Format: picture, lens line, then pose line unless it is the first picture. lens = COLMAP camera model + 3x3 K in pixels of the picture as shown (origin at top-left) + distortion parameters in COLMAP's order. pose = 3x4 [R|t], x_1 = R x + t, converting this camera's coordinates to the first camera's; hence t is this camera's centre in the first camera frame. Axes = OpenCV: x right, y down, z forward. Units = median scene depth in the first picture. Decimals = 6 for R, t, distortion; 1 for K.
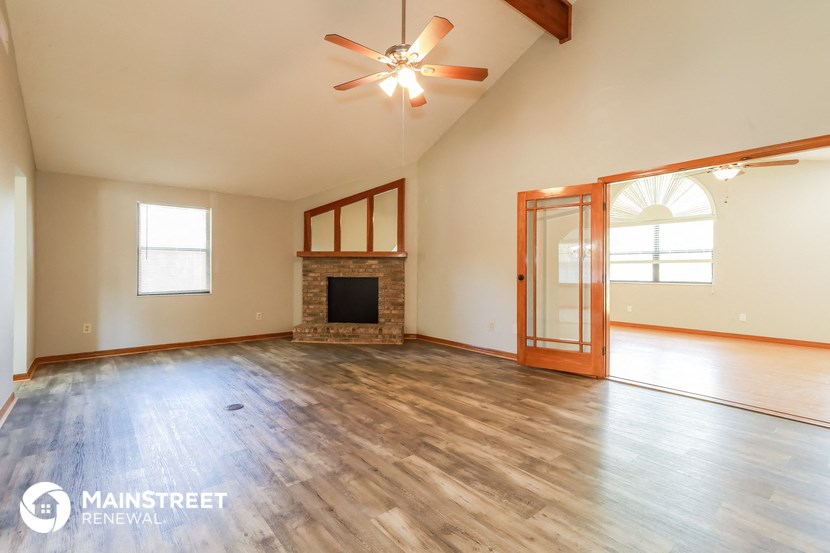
lens RADIAL K [[398.9, 0, 412.7], [0, 398.9, 276.7], [0, 0, 1]] dist [0.002214, -0.000228]
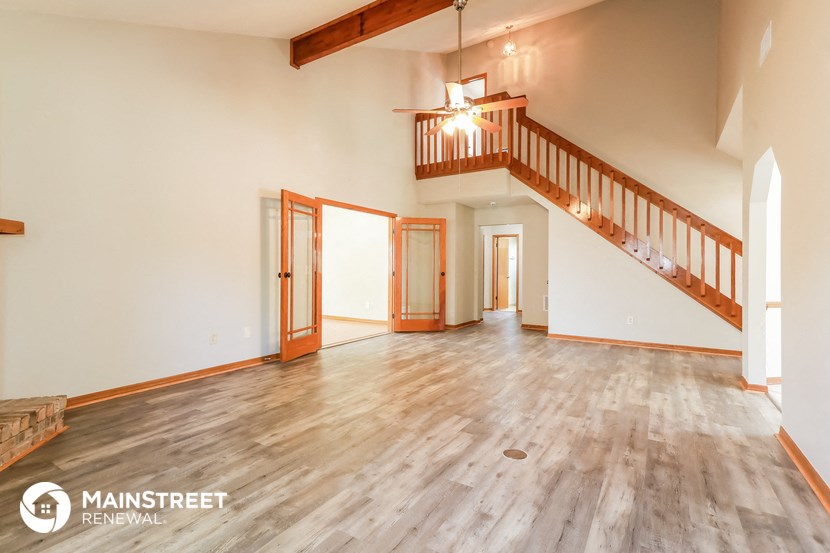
lens RADIAL K [[398.9, 0, 409.1], [0, 398.9, 272.6], [0, 0, 1]] dist [0.002214, -0.000228]
pose [[-0.327938, -0.011283, 0.944632, -1.039591], [0.003661, 0.999906, 0.013214, -0.021236], [-0.944692, 0.007792, -0.327866, 1.373091]]
